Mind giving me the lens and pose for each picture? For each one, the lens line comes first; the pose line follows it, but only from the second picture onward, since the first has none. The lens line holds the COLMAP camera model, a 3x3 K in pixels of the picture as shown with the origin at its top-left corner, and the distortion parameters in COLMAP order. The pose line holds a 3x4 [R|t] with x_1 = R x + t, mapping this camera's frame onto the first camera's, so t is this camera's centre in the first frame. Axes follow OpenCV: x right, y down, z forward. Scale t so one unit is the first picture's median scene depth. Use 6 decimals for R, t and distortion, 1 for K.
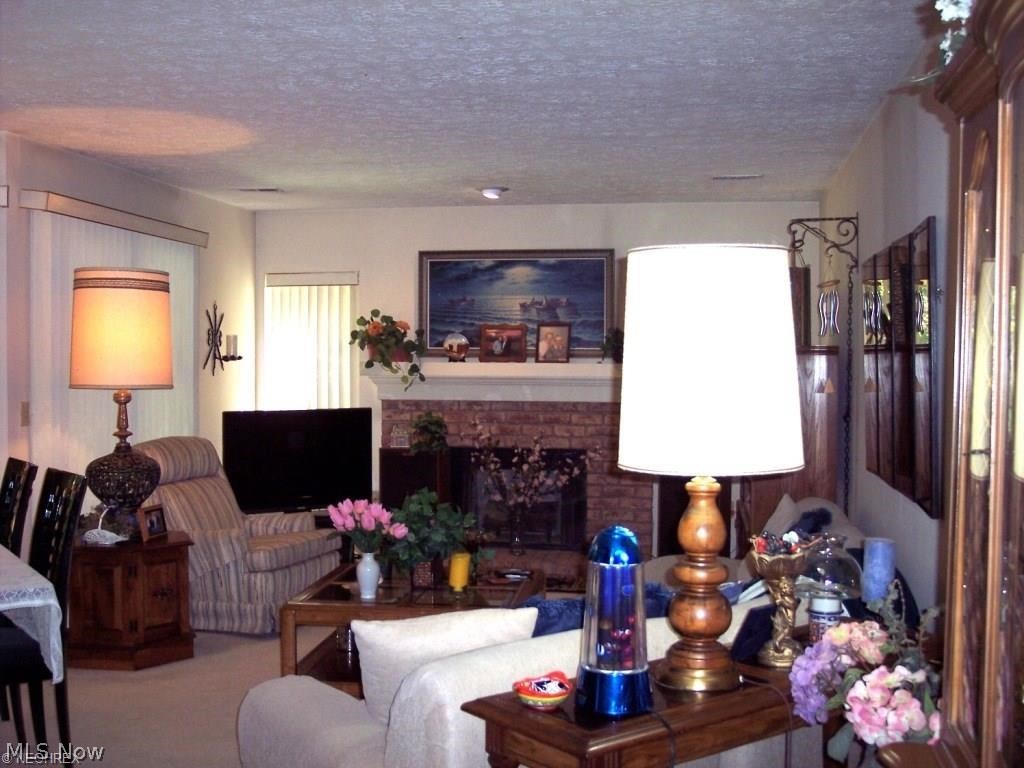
lens RADIAL K [[1164.2, 0, 512.0], [0, 1164.2, 384.0], [0, 0, 1]] dist [-0.160973, 0.271963]
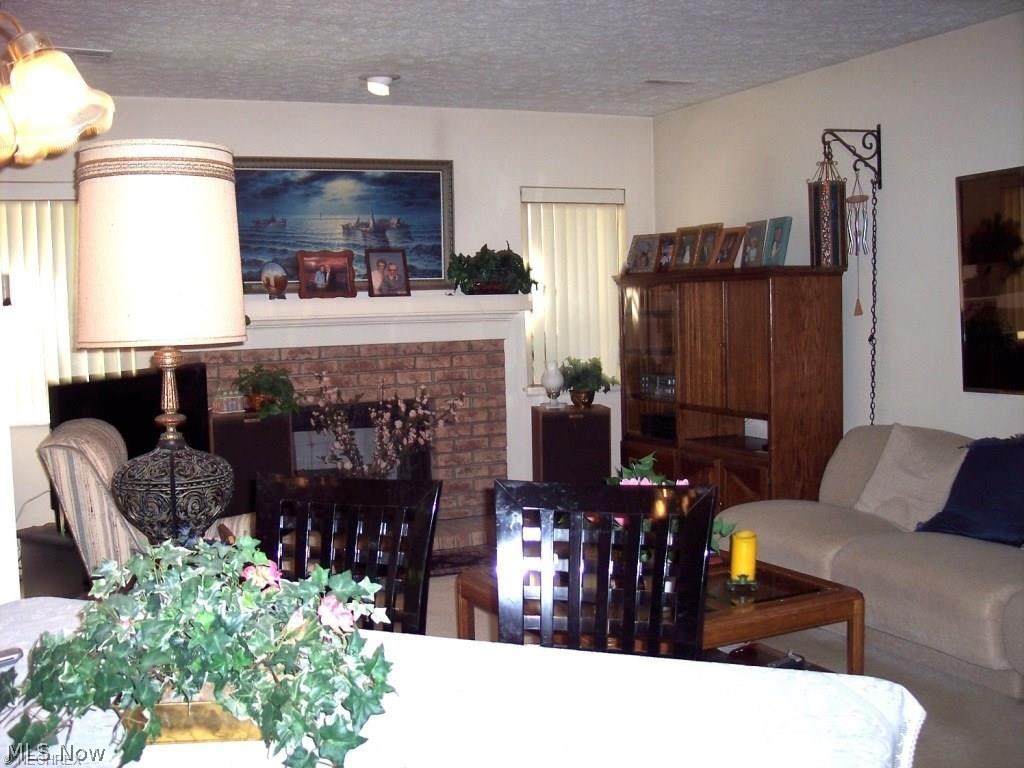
lens RADIAL K [[1164.2, 0, 512.0], [0, 1164.2, 384.0], [0, 0, 1]] dist [-0.160973, 0.271963]
pose [[0.831466, -0.065959, 0.551647, -0.349961], [0.039527, 0.997434, 0.059683, -0.002183], [-0.554168, -0.027819, 0.831940, 0.261957]]
